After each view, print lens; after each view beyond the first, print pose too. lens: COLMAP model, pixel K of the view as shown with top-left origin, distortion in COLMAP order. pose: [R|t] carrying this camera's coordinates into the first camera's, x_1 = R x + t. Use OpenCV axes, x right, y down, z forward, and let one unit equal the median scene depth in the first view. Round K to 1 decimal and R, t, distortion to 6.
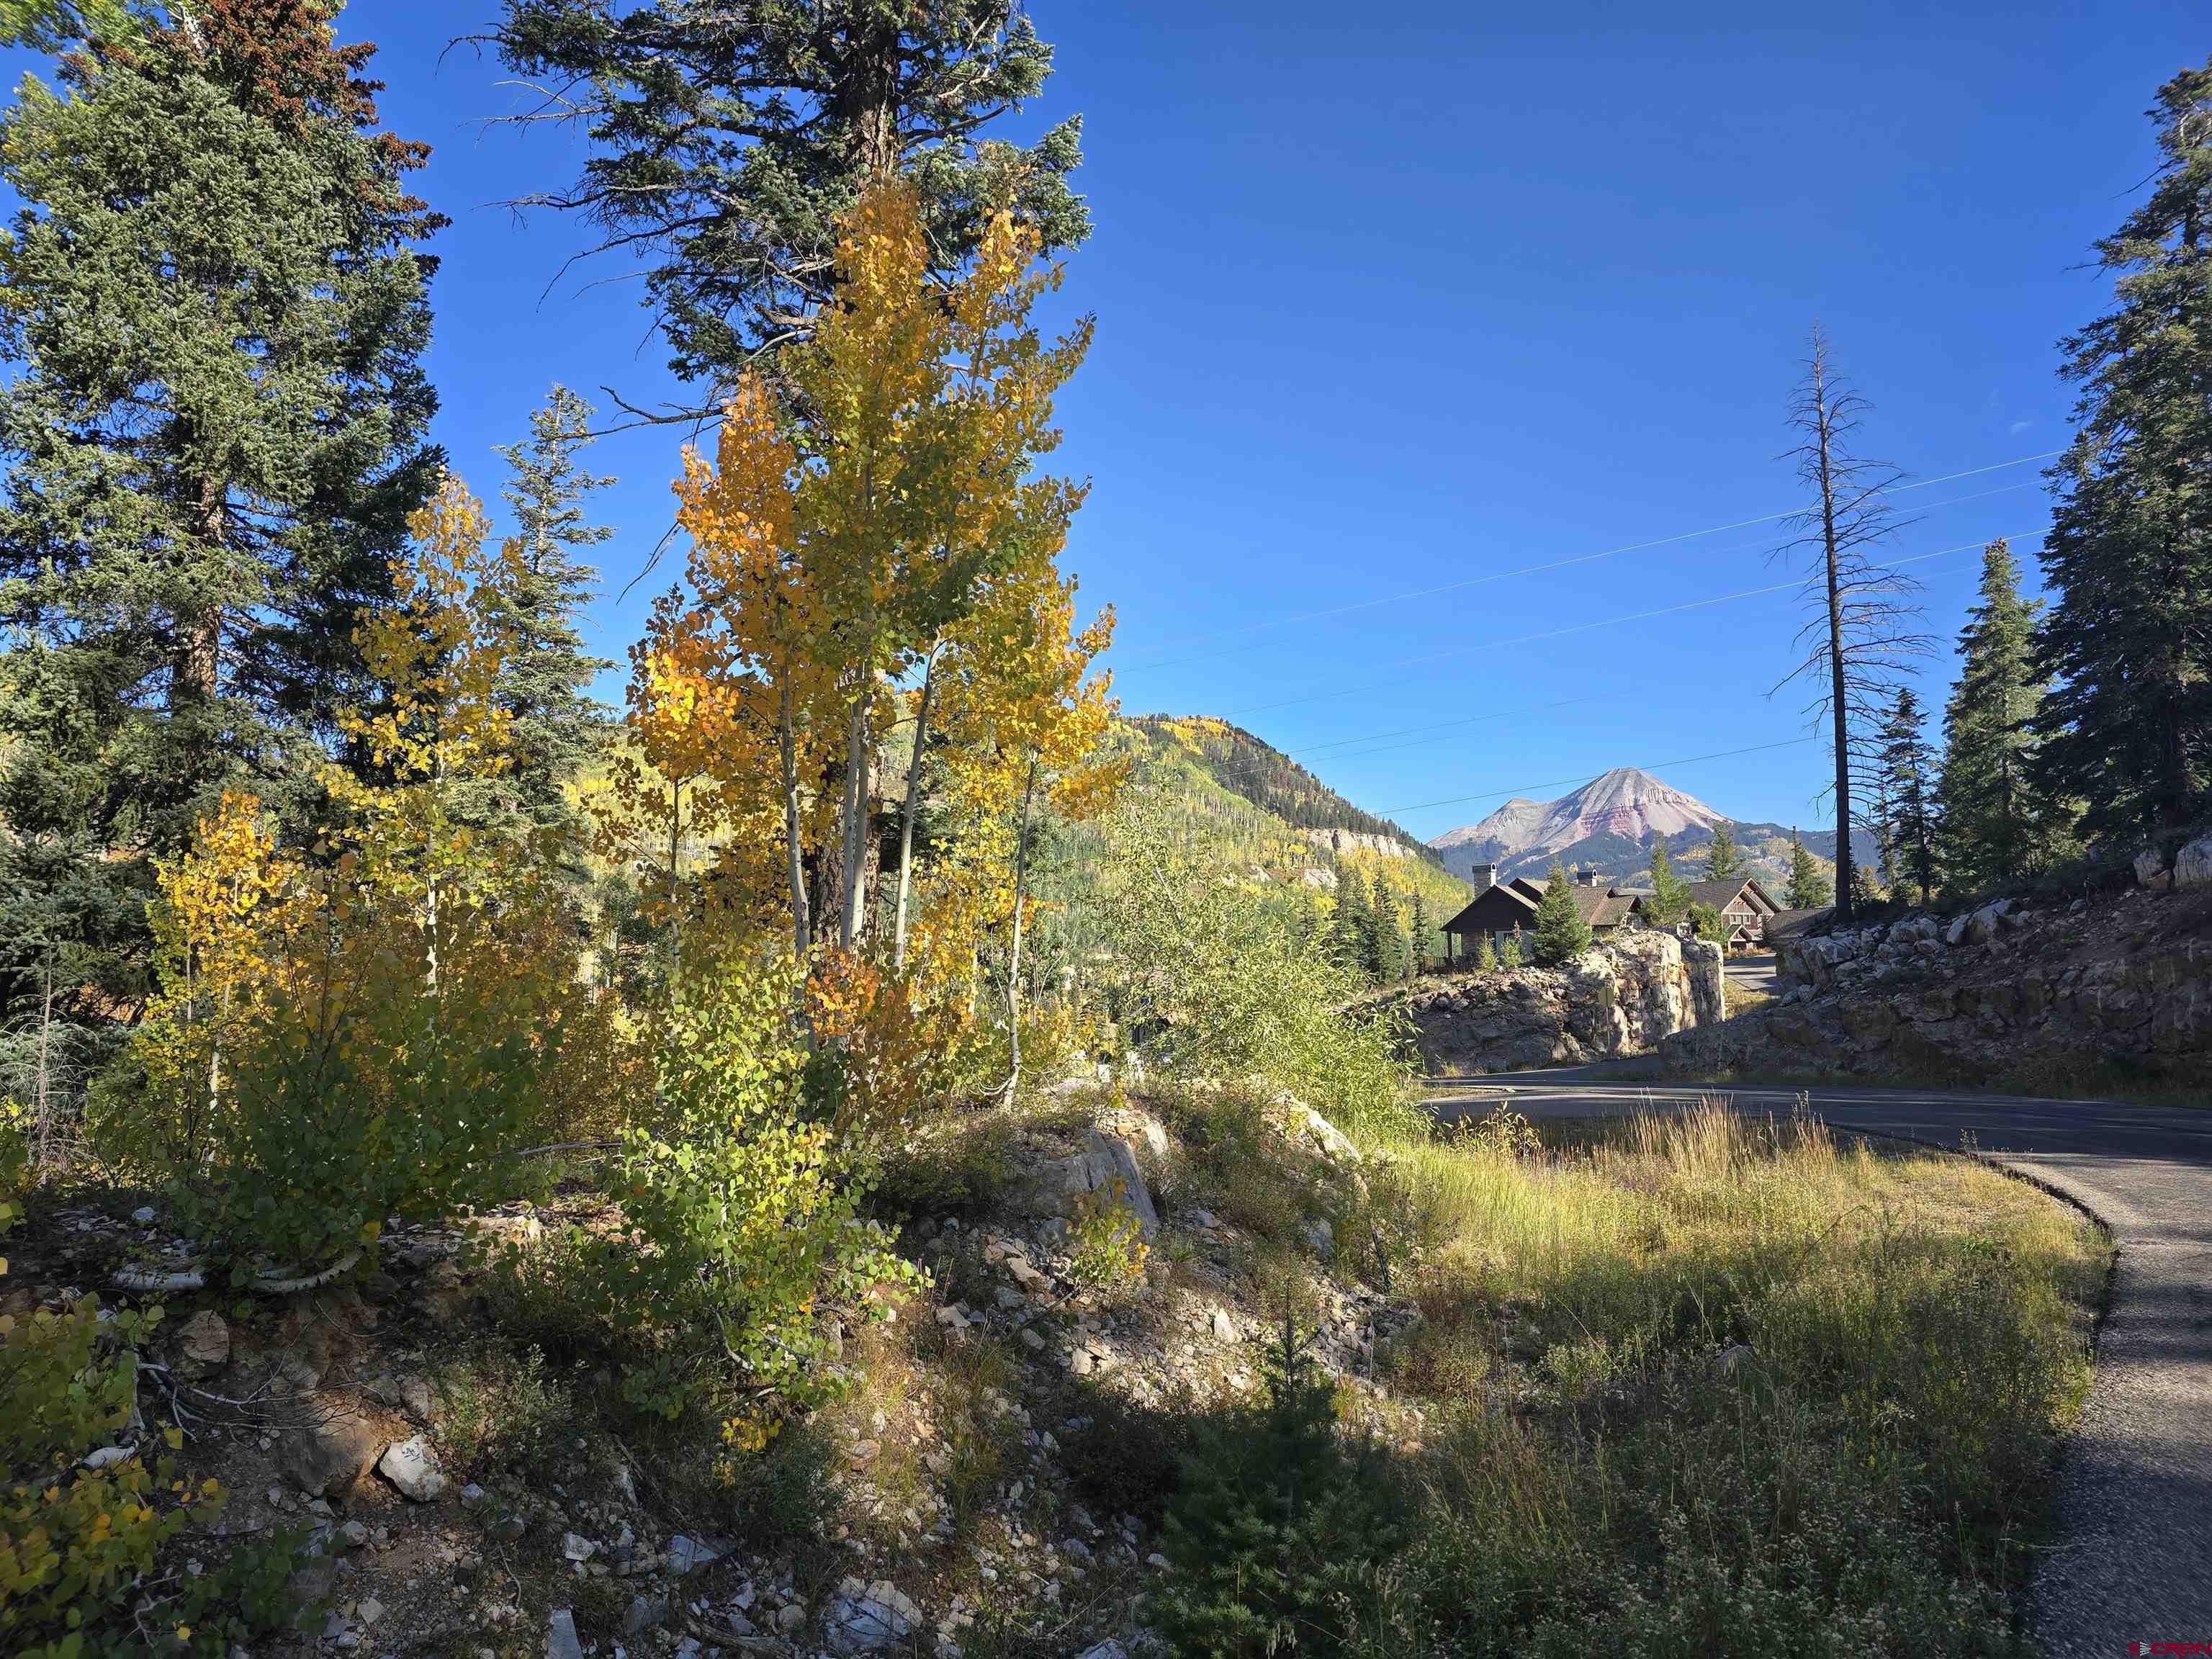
lens RADIAL K [[1413.0, 0, 1106.0], [0, 1413.0, 829.5], [0, 0, 1]] dist [0.075289, -0.091257]
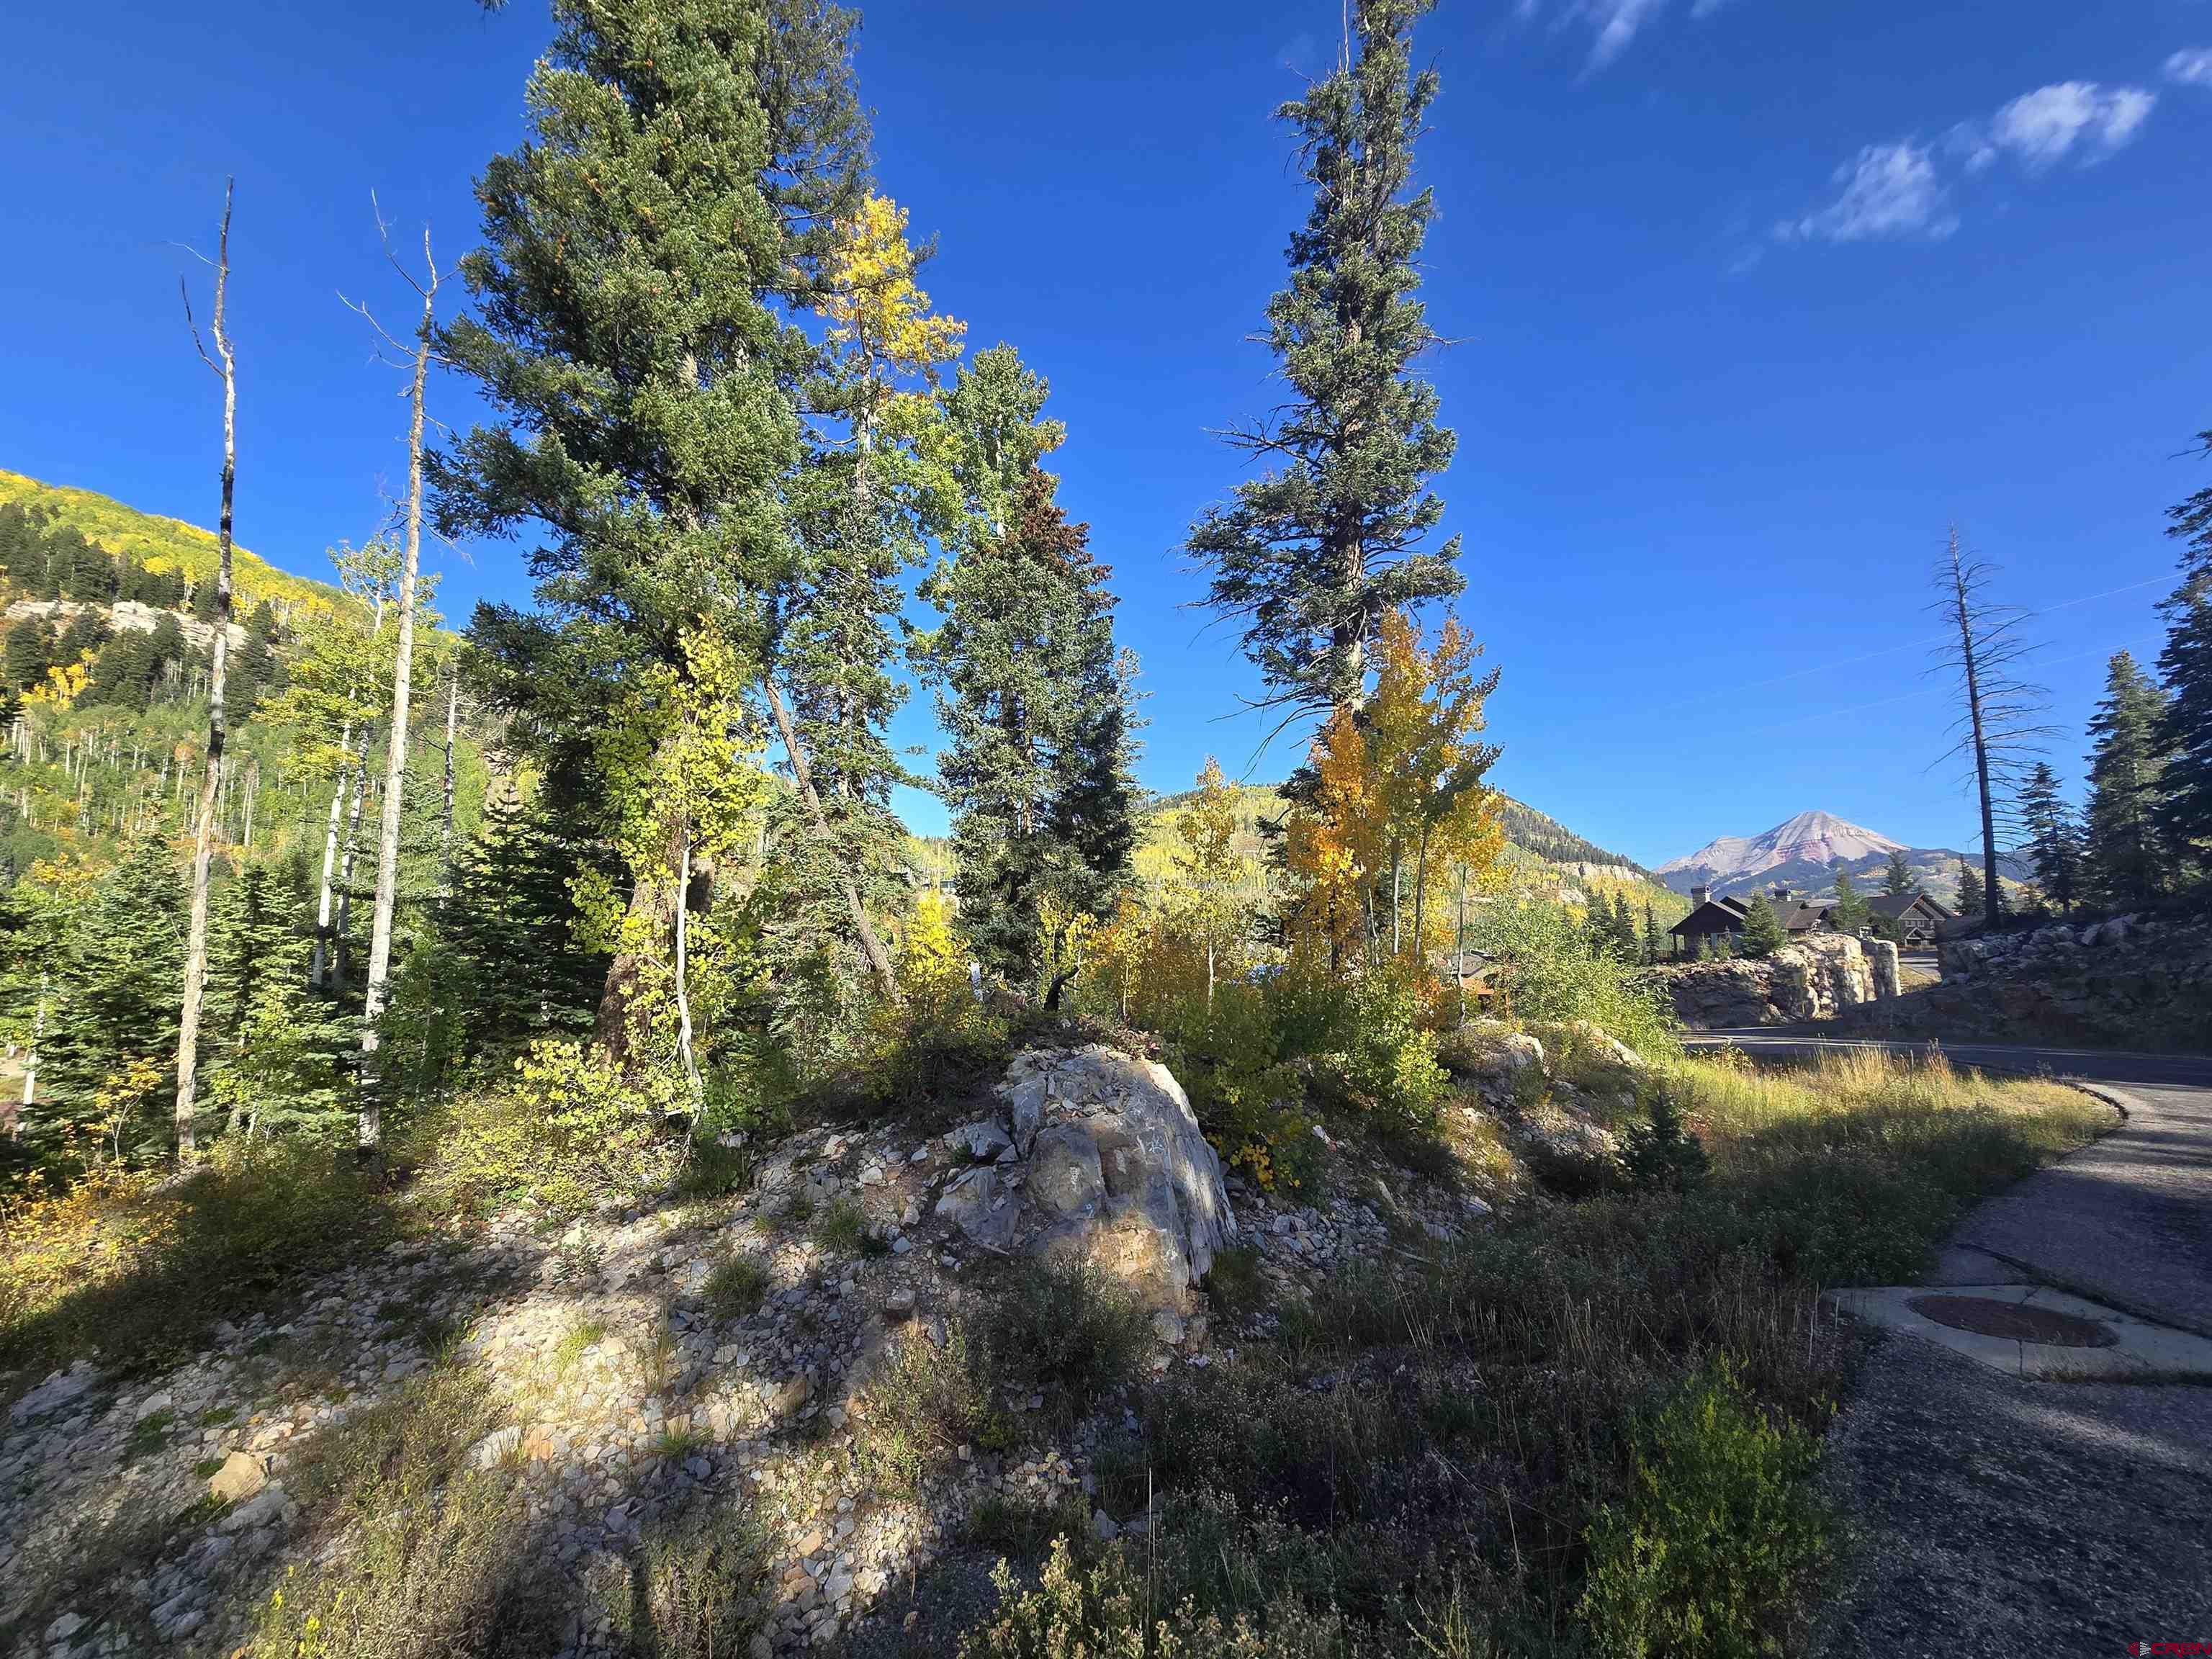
lens RADIAL K [[896.5, 0, 1102.3], [0, 896.5, 851.4], [0, 0, 1]] dist [-0.003508, 0.000131]
pose [[0.947496, -0.029578, -0.318398, -0.114724], [0.024487, 0.999500, -0.019981, -0.046991], [0.318830, 0.011136, 0.947747, -0.358094]]
